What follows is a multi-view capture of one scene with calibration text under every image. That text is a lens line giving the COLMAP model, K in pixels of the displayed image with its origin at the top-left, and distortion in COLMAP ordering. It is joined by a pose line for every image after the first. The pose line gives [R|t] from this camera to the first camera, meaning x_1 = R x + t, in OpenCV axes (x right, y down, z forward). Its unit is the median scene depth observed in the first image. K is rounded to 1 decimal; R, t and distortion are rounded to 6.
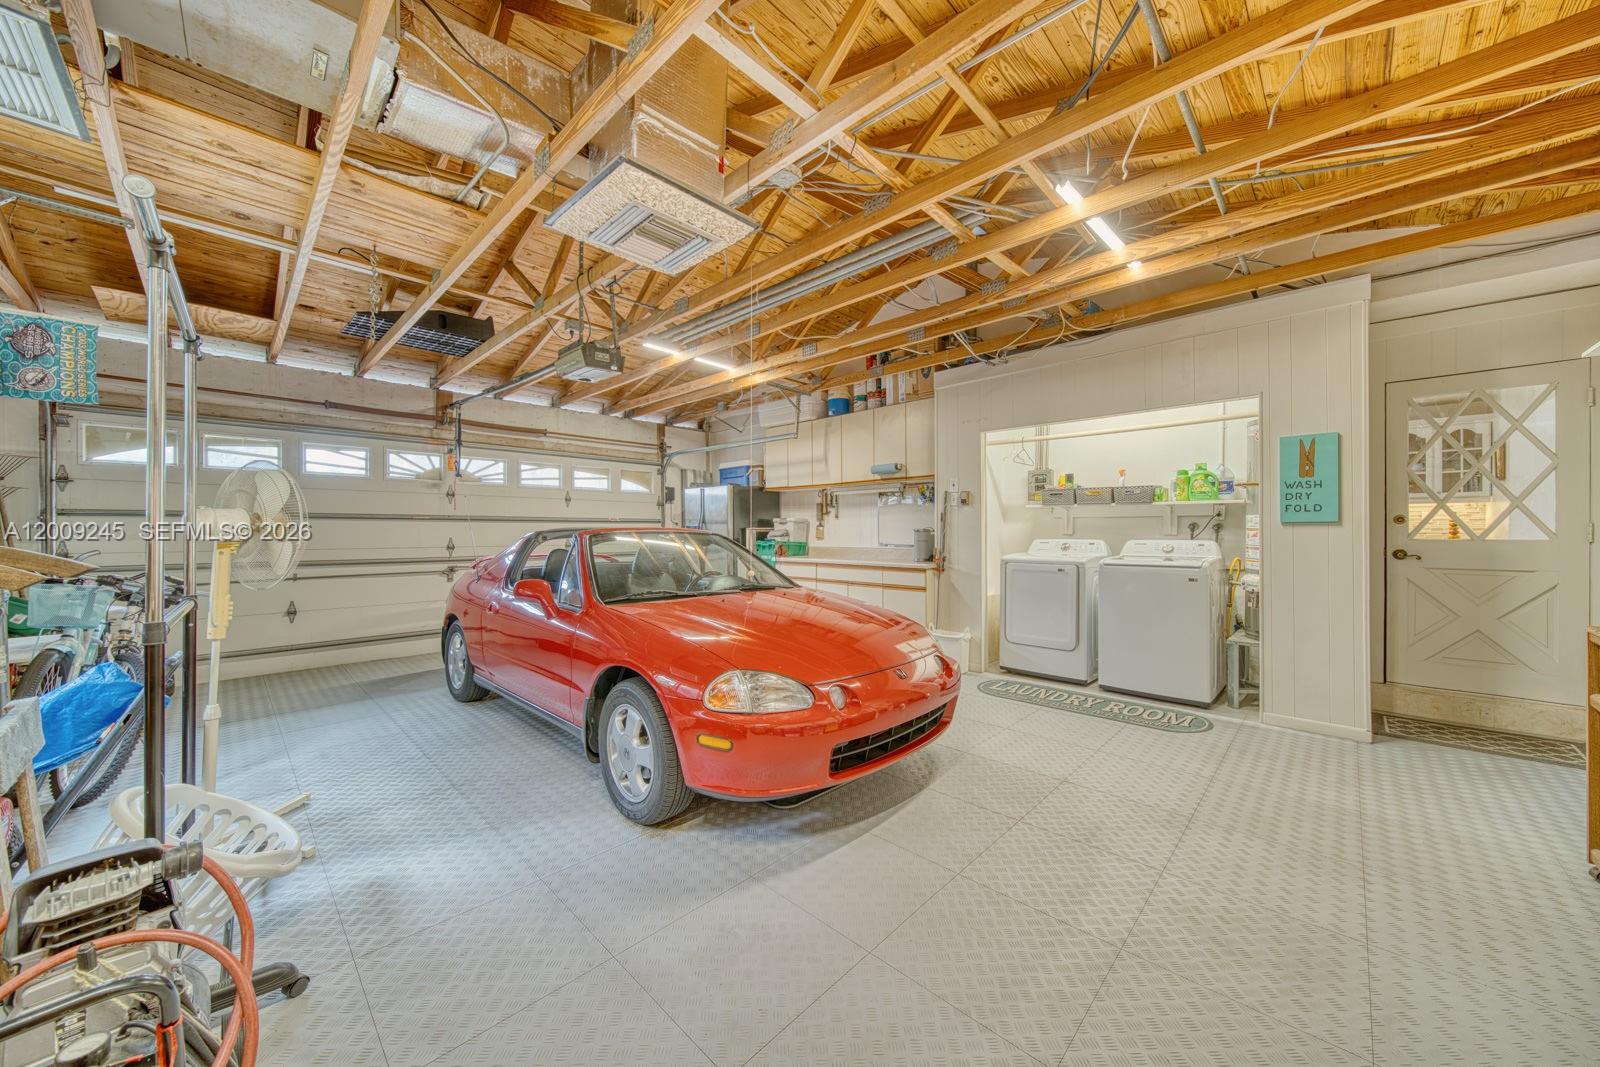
lens RADIAL K [[567.5, 0, 797.4], [0, 567.5, 528.8], [0, 0, 1]] dist [-0.002928, 0.000224]
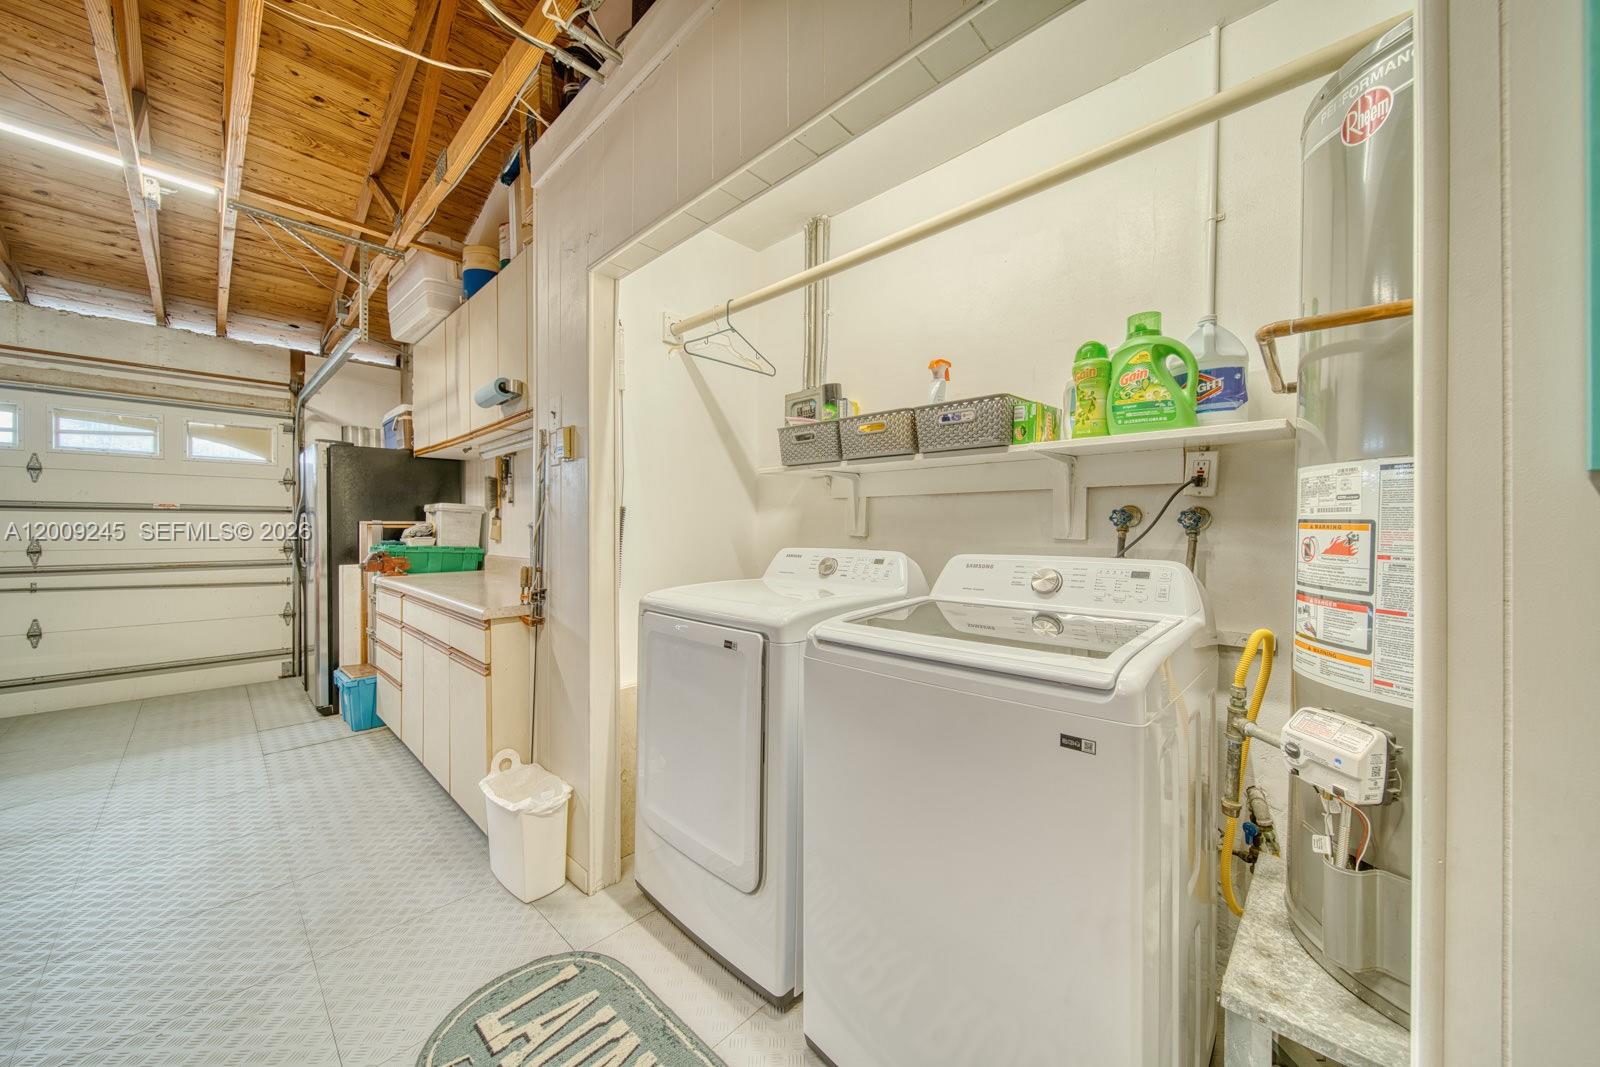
lens RADIAL K [[567.5, 0, 801.8], [0, 567.5, 530.8], [0, 0, 1]] dist [-0.002928, 0.000224]
pose [[0.999881, 0.004152, 0.014881, 0.501355], [-0.004249, 0.999970, 0.006501, 0.003348], [-0.014853, -0.006564, 0.999868, 0.664915]]
